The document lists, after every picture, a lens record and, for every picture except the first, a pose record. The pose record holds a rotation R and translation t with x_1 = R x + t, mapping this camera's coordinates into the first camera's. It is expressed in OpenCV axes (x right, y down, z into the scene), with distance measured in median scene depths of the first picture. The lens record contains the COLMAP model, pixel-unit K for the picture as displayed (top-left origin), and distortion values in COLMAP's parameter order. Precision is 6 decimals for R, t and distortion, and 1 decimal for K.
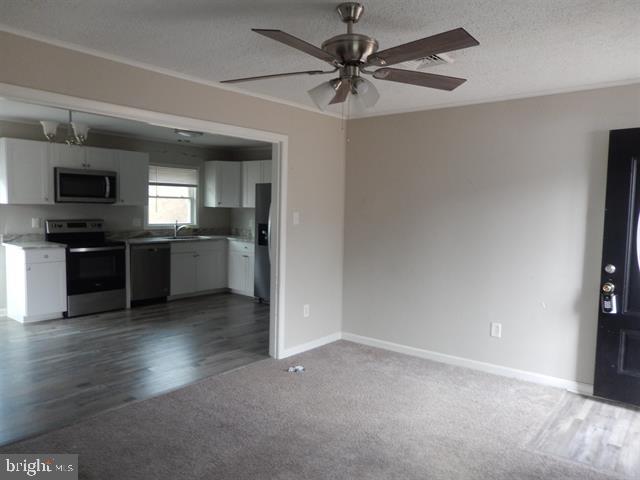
lens RADIAL K [[479.5, 0, 319.1], [0, 479.5, 247.1], [0, 0, 1]] dist [0.004789, 0.002078]
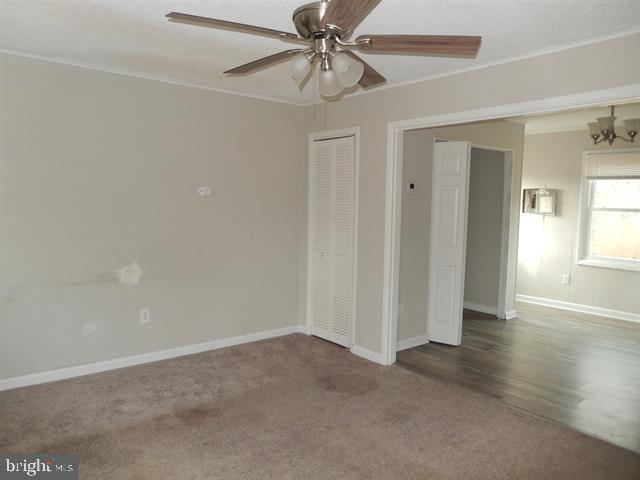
lens RADIAL K [[482.7, 0, 320.0], [0, 482.7, 240.0], [0, 0, 1]] dist [-0.002108, -0.002200]
pose [[-0.175879, 0.058196, -0.982690, 0.334007], [-0.097362, 0.992328, 0.076193, -0.030939], [0.979585, 0.109077, -0.168864, 0.428273]]
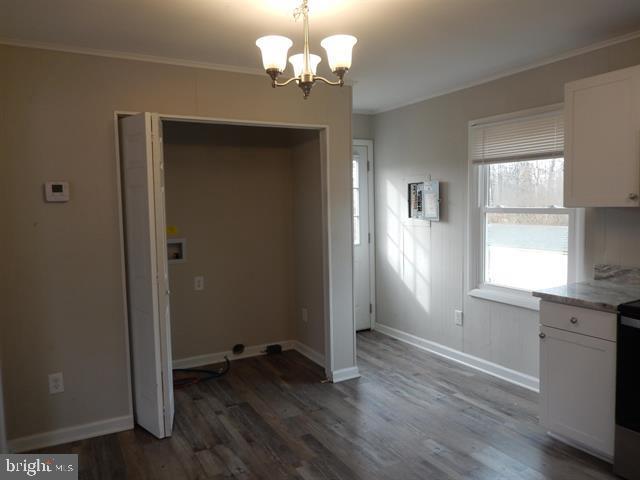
lens RADIAL K [[479.5, 0, 319.1], [0, 479.5, 247.1], [0, 0, 1]] dist [0.004789, 0.002078]
pose [[-0.363827, 0.069391, -0.928878, -0.042059], [-0.059019, 0.993500, 0.097336, -0.070464], [0.929595, 0.090235, -0.357367, 0.800437]]
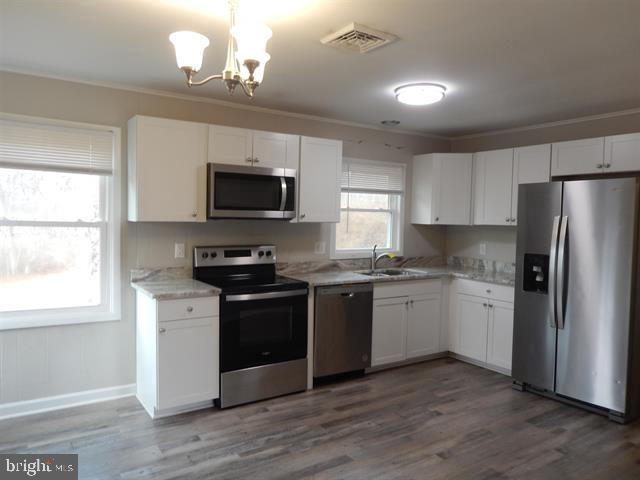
lens RADIAL K [[479.5, 0, 319.1], [0, 479.5, 247.1], [0, 0, 1]] dist [0.004789, 0.002078]
pose [[0.956783, 0.010624, -0.290607, -0.207894], [-0.019858, 0.999387, -0.028842, -0.037504], [0.290123, 0.033367, 0.956408, 0.407091]]
